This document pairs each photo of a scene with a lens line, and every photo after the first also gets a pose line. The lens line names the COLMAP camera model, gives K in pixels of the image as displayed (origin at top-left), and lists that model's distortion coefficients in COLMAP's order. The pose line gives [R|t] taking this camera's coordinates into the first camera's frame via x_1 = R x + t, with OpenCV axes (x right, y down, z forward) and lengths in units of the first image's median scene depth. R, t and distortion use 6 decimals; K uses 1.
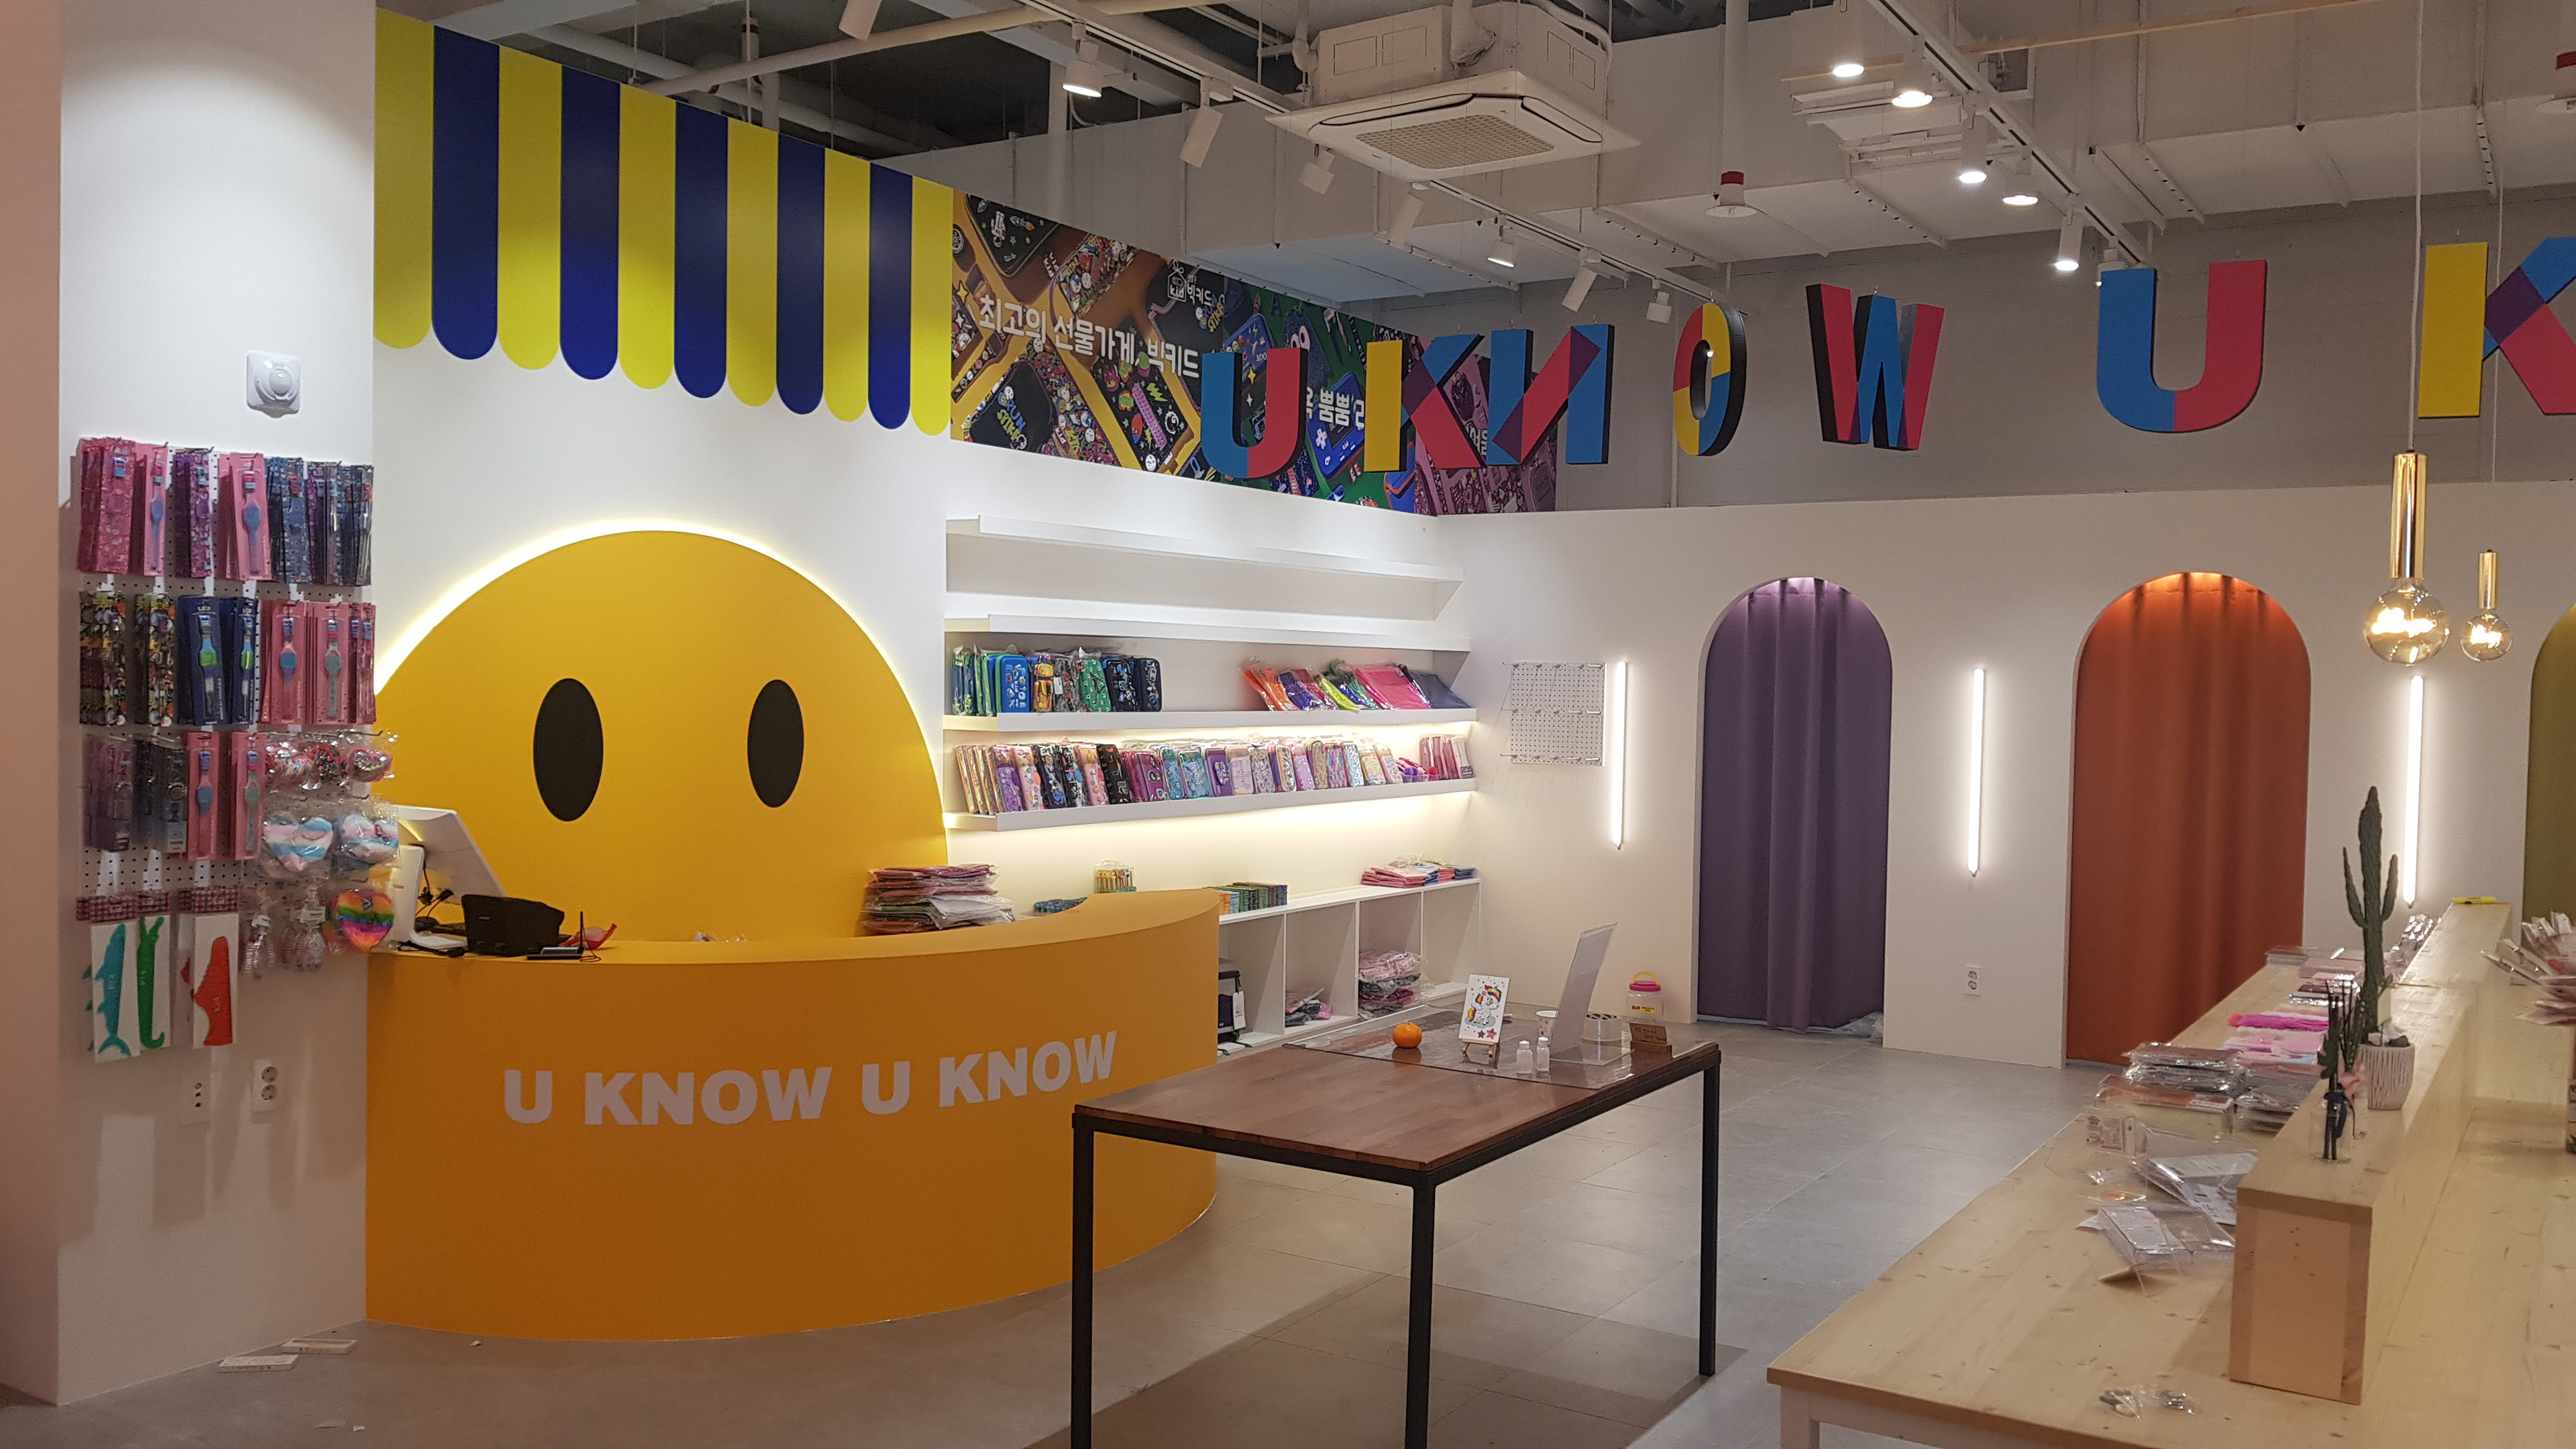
lens RADIAL K [[1997.5, 0, 1306.8], [0, 1997.5, 749.9], [0, 0, 1]] dist [0.133369, -0.266089]
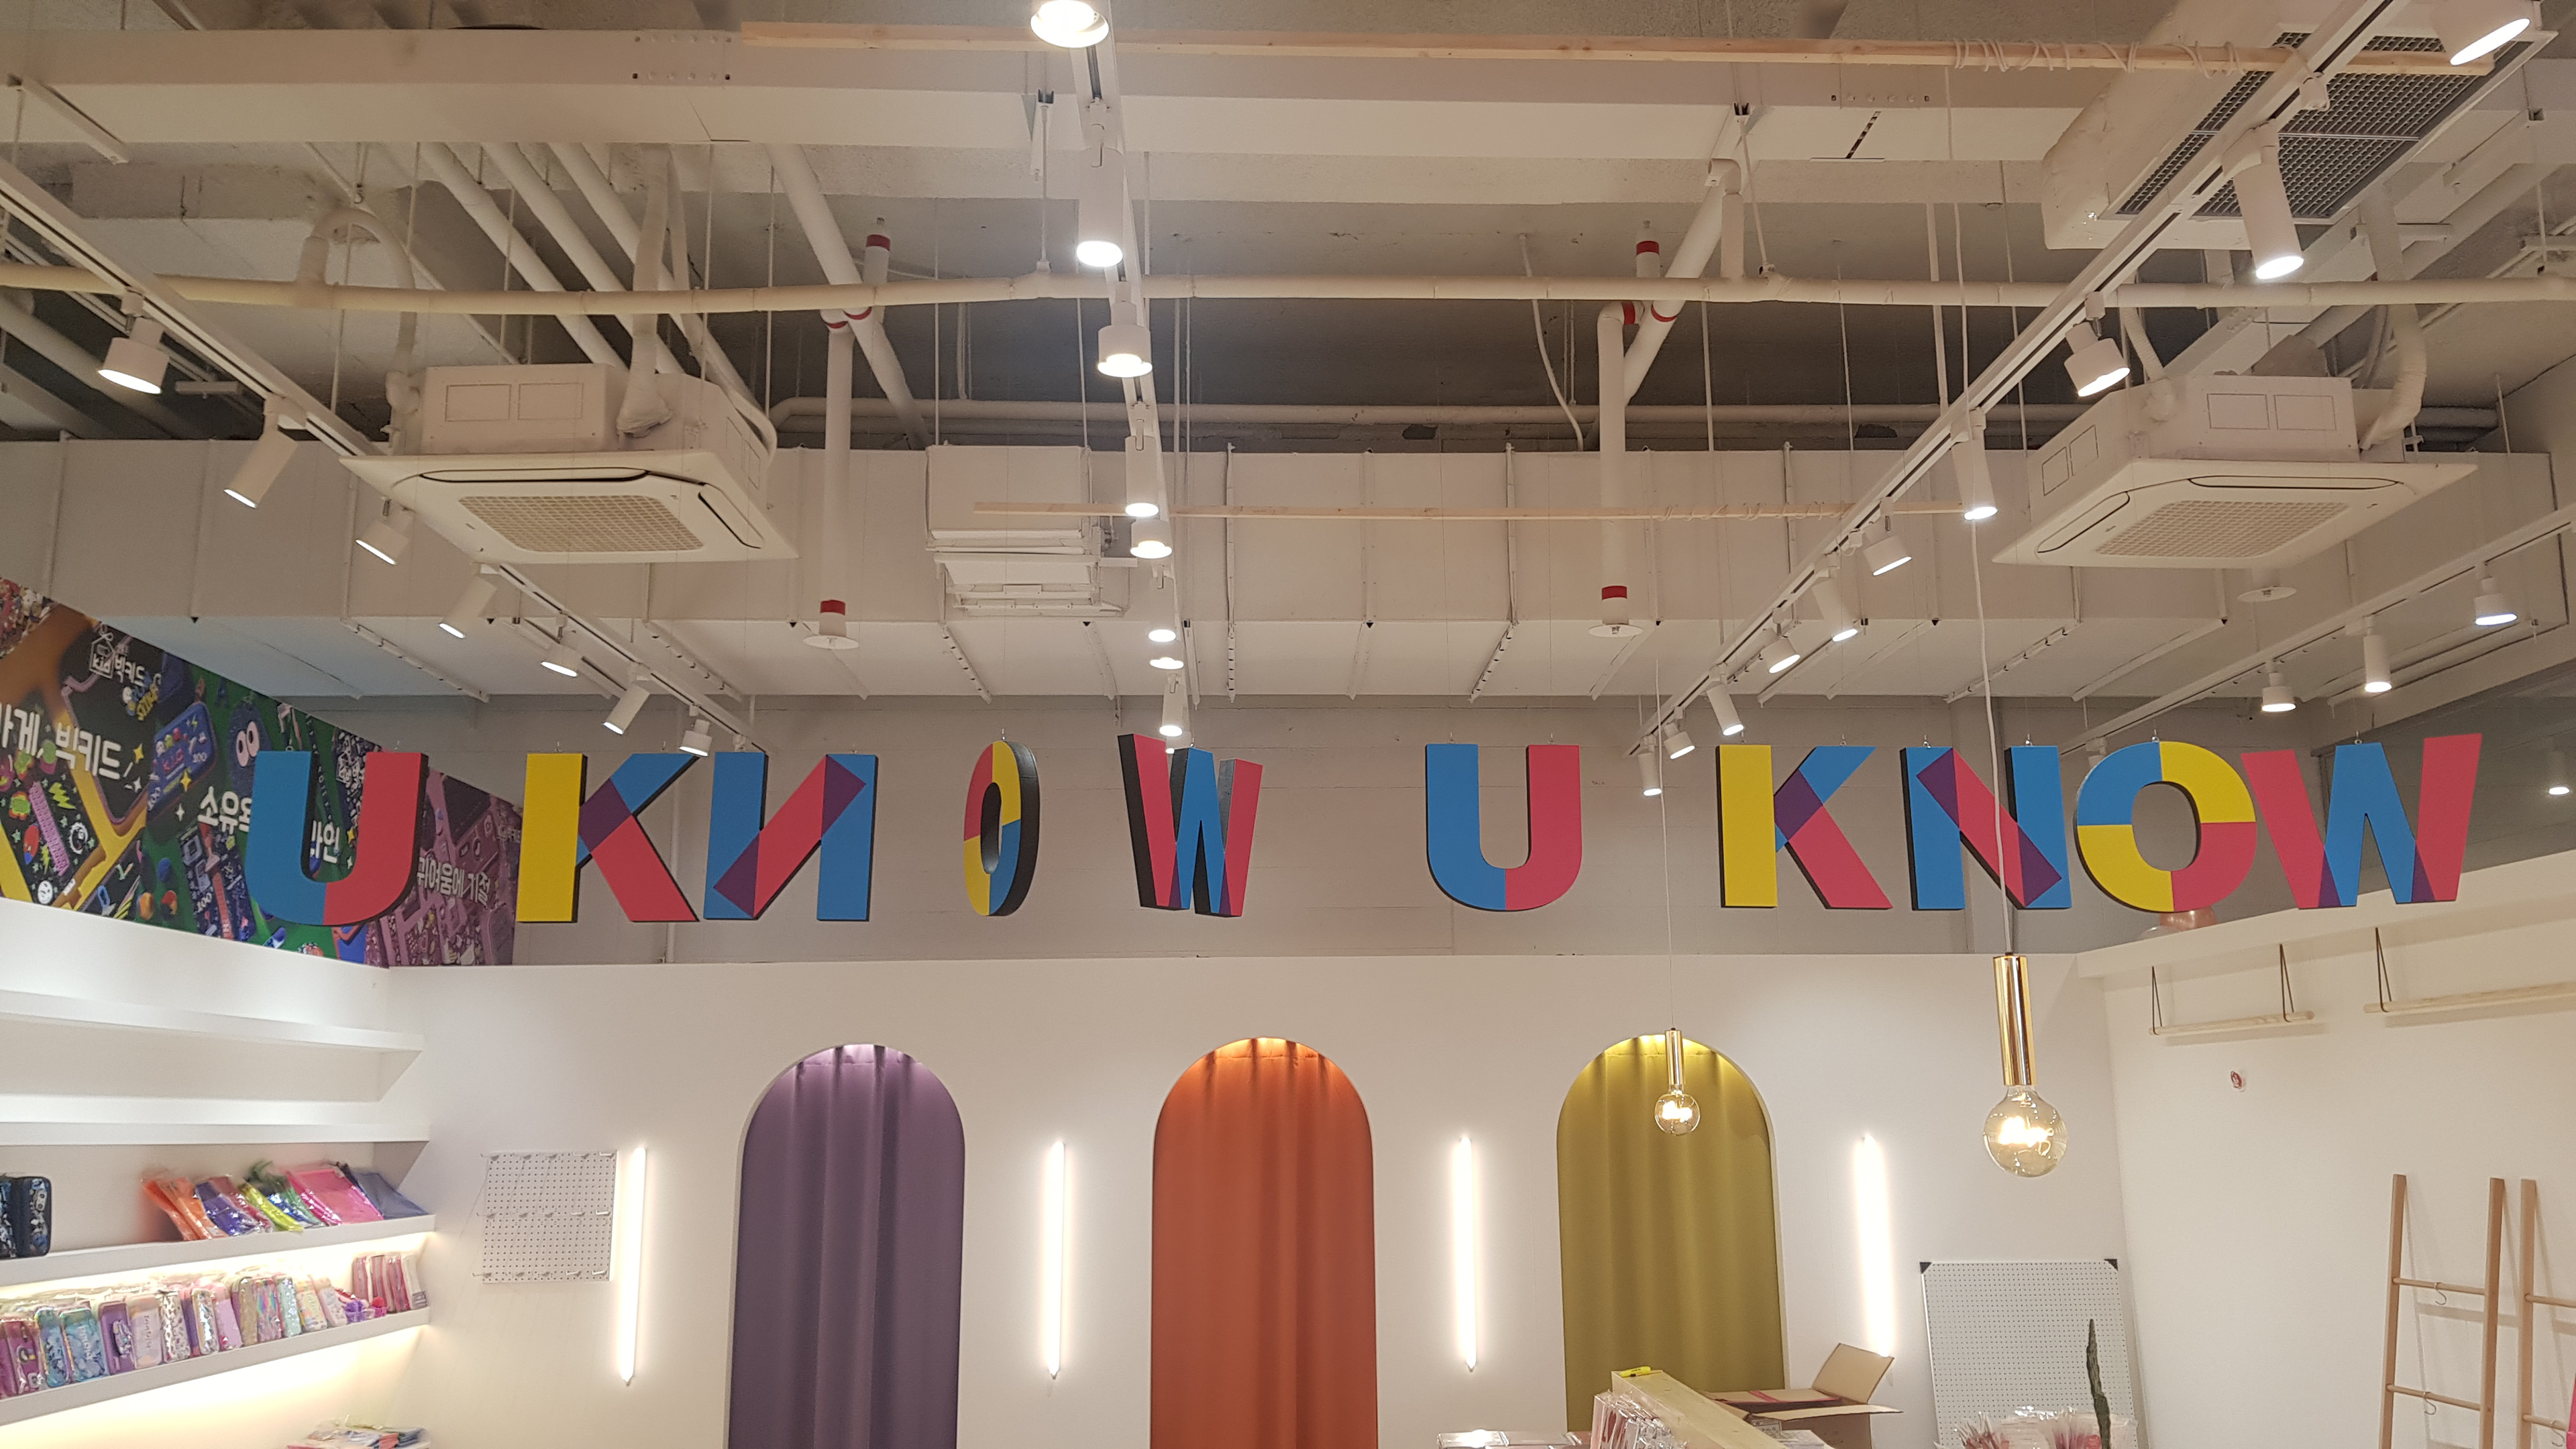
lens RADIAL K [[2018.7, 0, 1334.9], [0, 2018.7, 720.6], [0, 0, 1]] dist [0.063596, -0.104354]
pose [[0.820568, 0.082823, 0.565516, -0.115652], [0.049946, 0.975269, -0.215305, -0.024828], [-0.569362, 0.204917, 0.796138, 0.154974]]
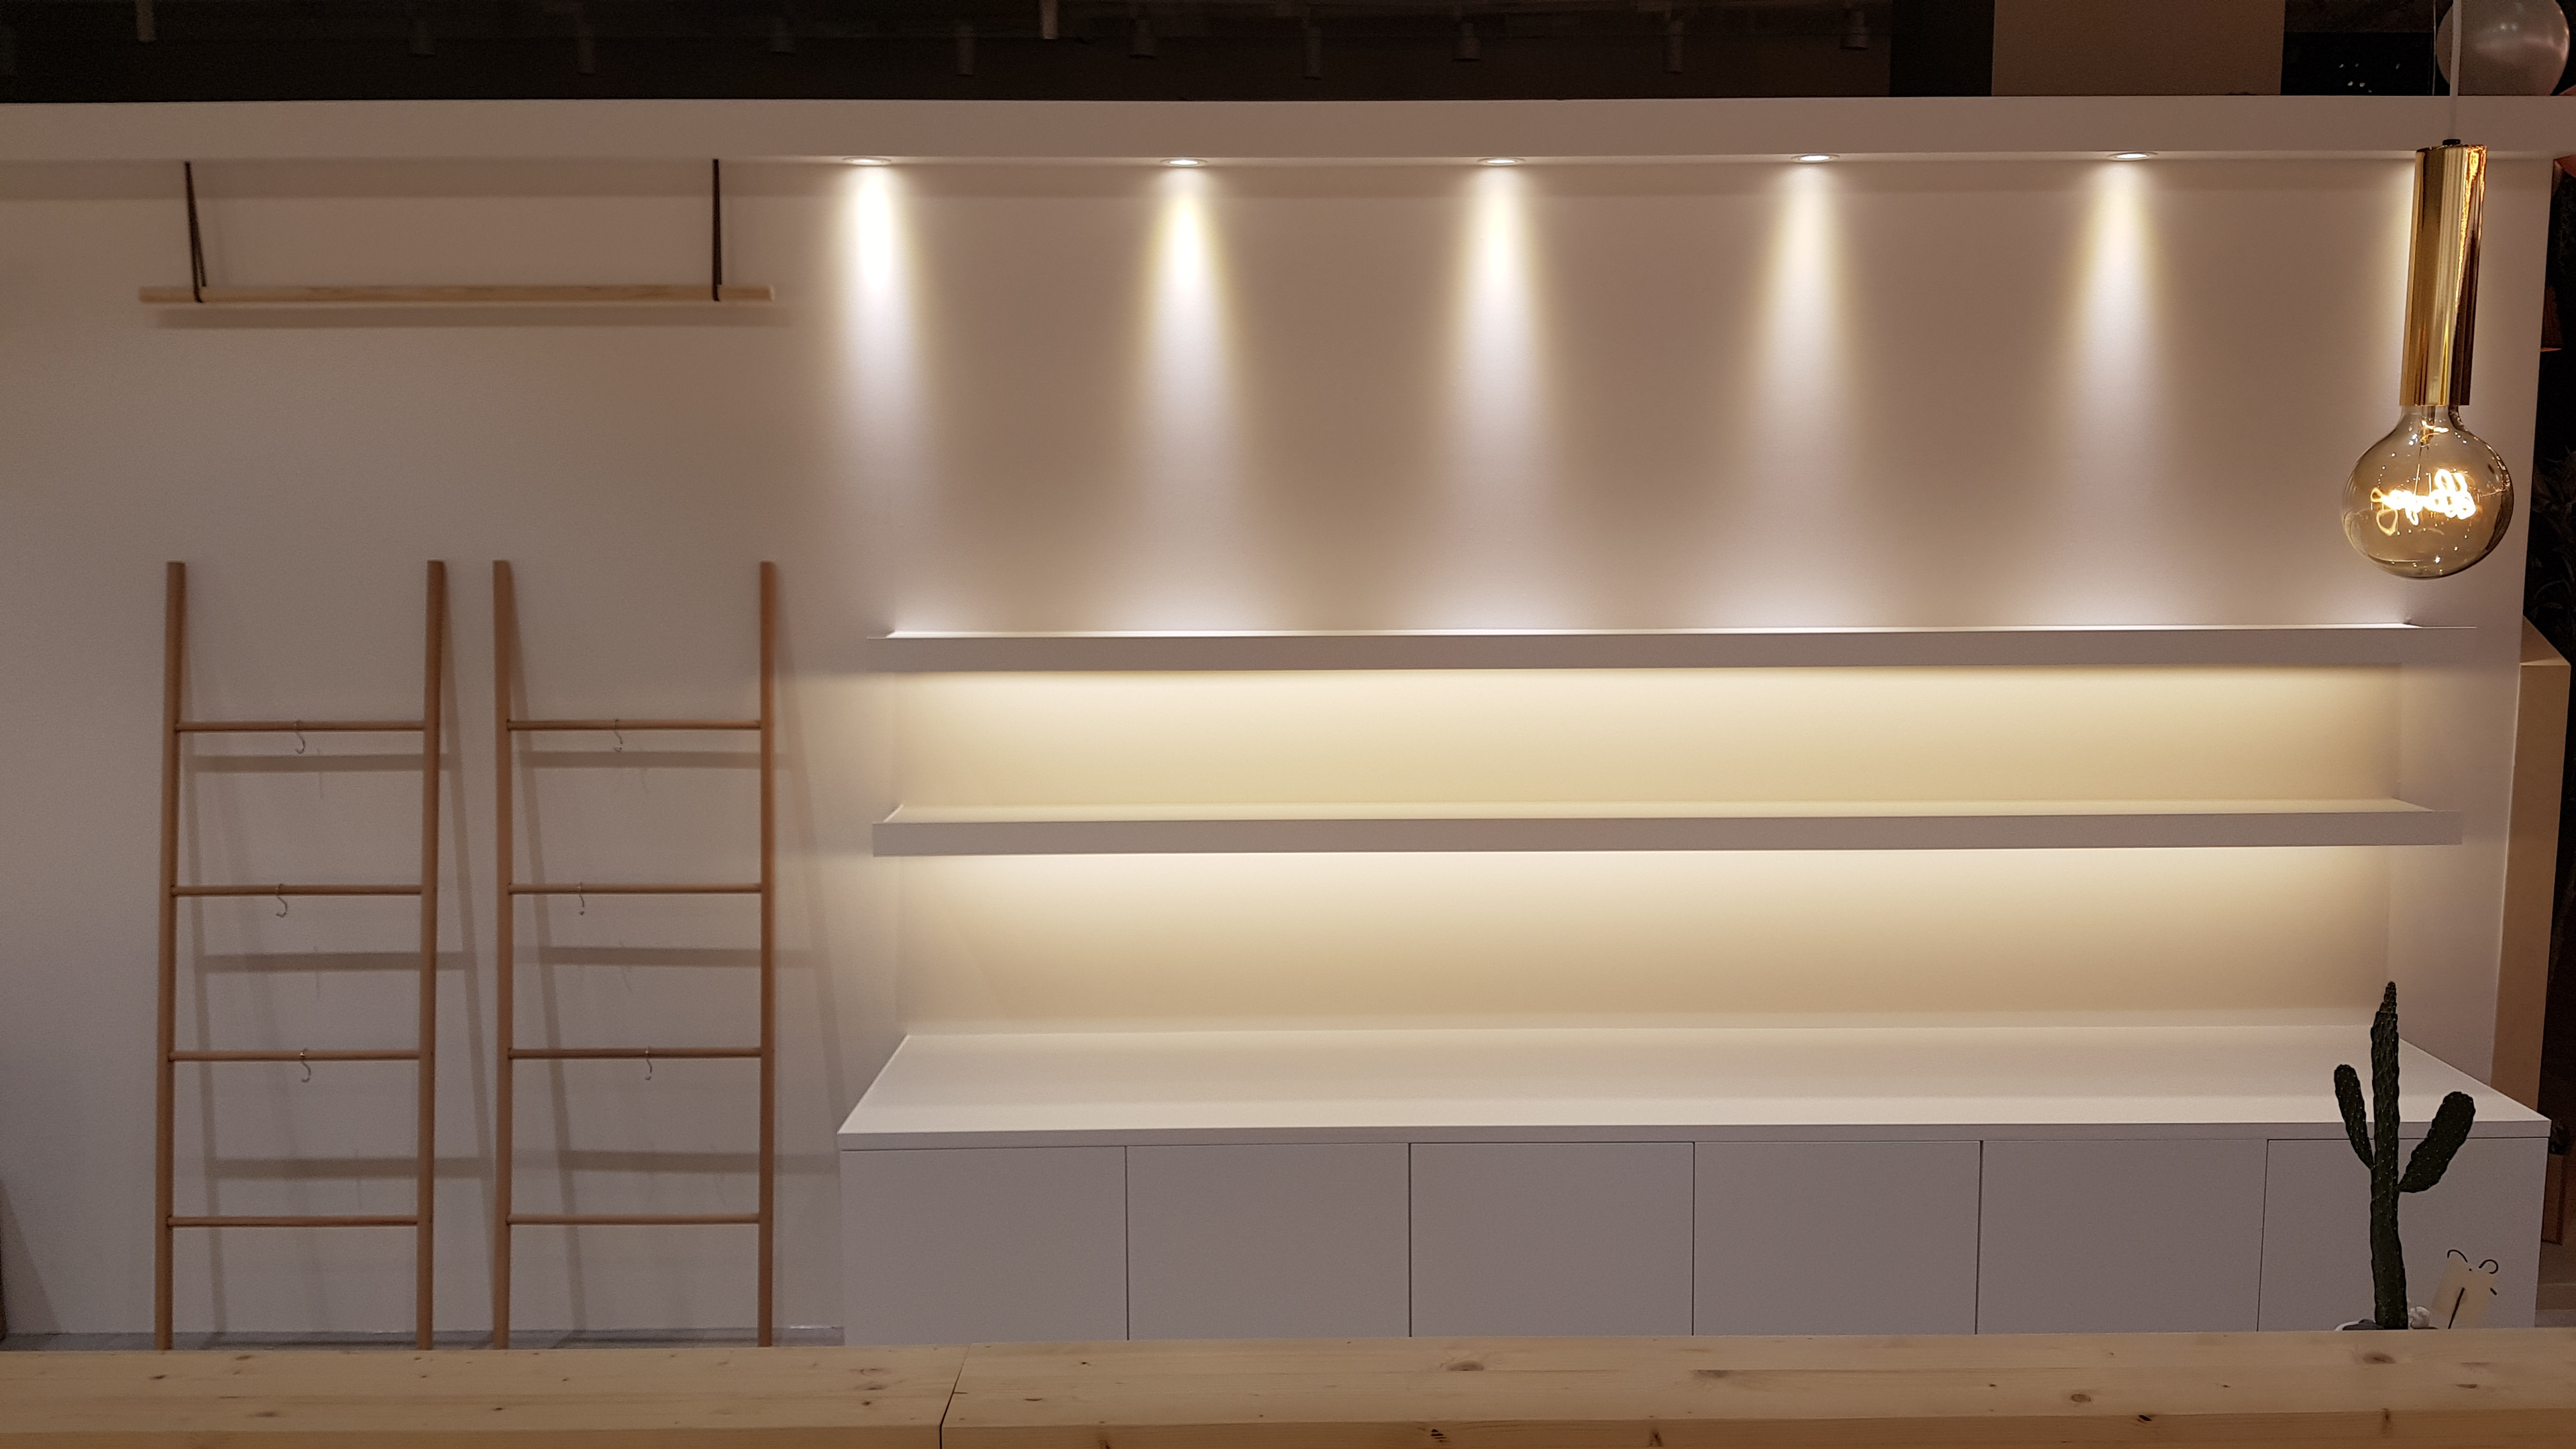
lens RADIAL K [[1997.5, 0, 1306.8], [0, 1997.5, 749.9], [0, 0, 1]] dist [0.133369, -0.266089]
pose [[-0.545848, -0.114981, 0.829958, 0.114204], [0.024857, 0.987881, 0.153208, -0.026317], [-0.837516, 0.104259, -0.536375, 0.618042]]
